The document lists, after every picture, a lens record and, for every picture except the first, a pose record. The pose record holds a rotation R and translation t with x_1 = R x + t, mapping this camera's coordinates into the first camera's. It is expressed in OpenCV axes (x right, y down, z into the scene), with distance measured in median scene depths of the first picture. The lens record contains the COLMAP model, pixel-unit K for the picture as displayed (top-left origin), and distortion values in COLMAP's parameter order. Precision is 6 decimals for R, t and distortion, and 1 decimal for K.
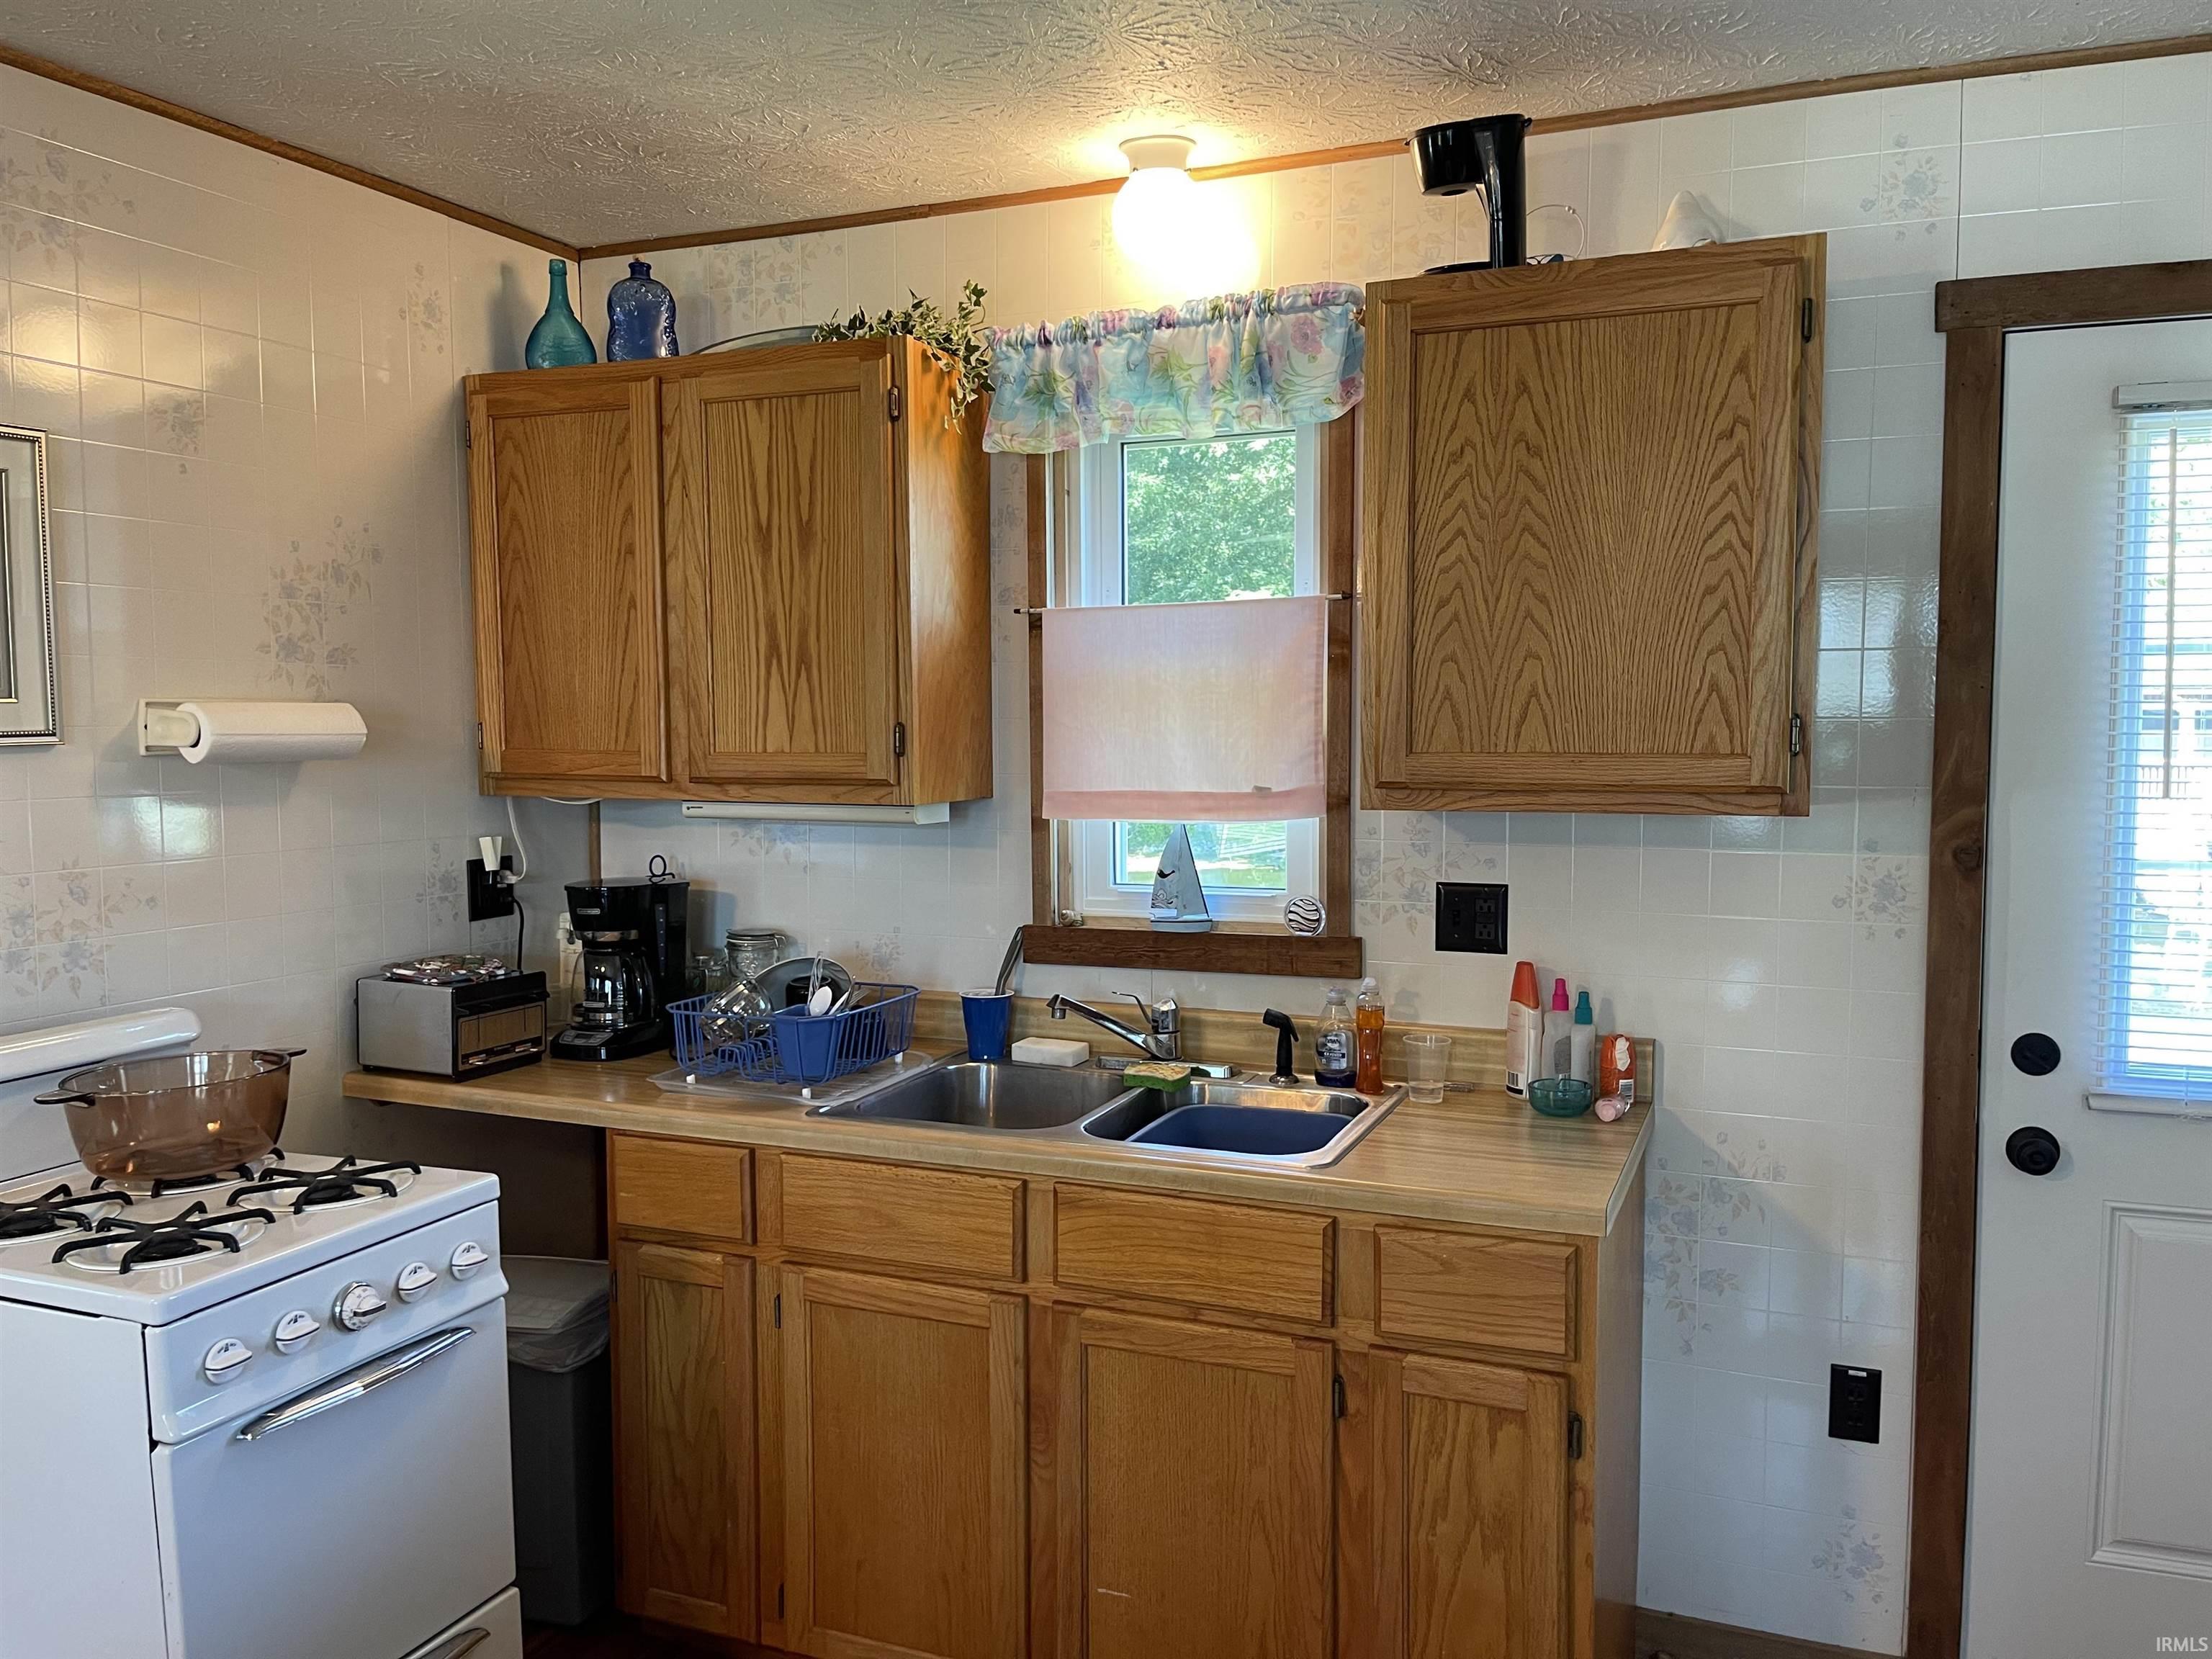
lens RADIAL K [[1670.0, 0, 1112.2], [0, 1670.0, 833.4], [0, 0, 1]] dist [0.086536, -0.114998]
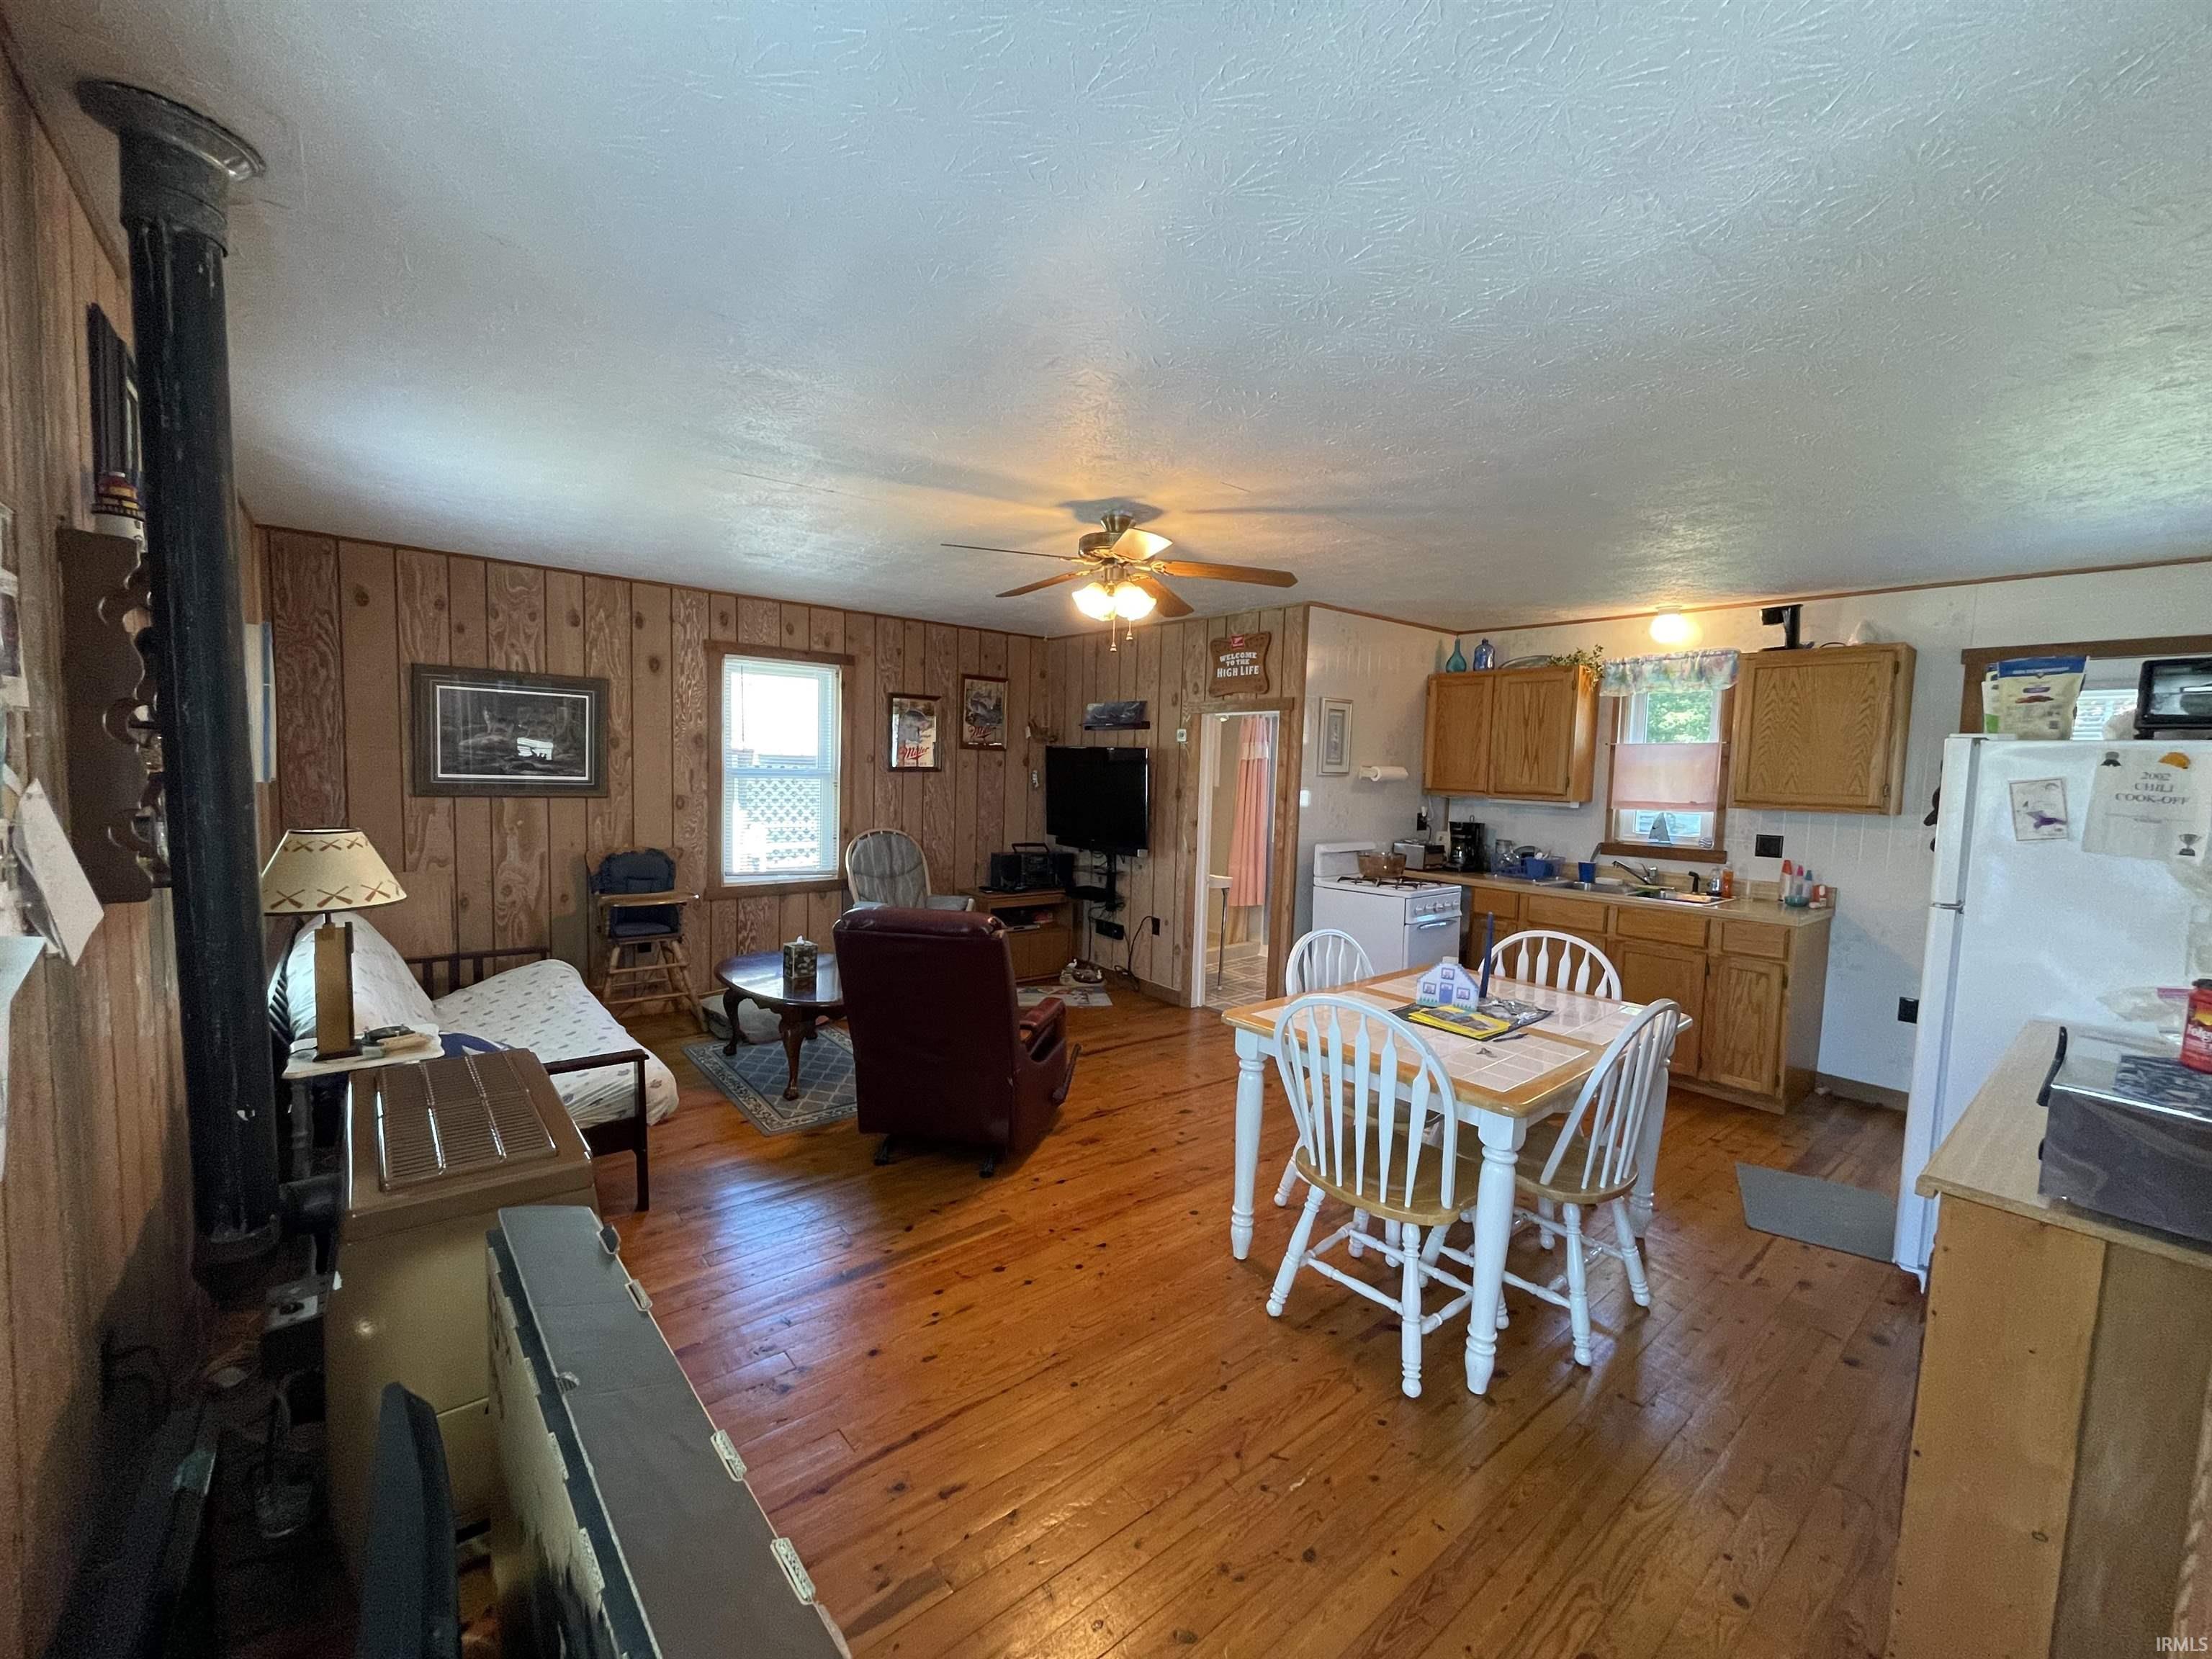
lens RADIAL K [[891.2, 0, 1111.6], [0, 891.2, 825.0], [0, 0, 1]] dist [0.000736, 0.000390]
pose [[0.886103, 0.061915, -0.459334, -0.111998], [-0.066866, 0.997747, 0.005498, 0.083558], [0.458639, 0.025842, 0.888247, -1.046037]]
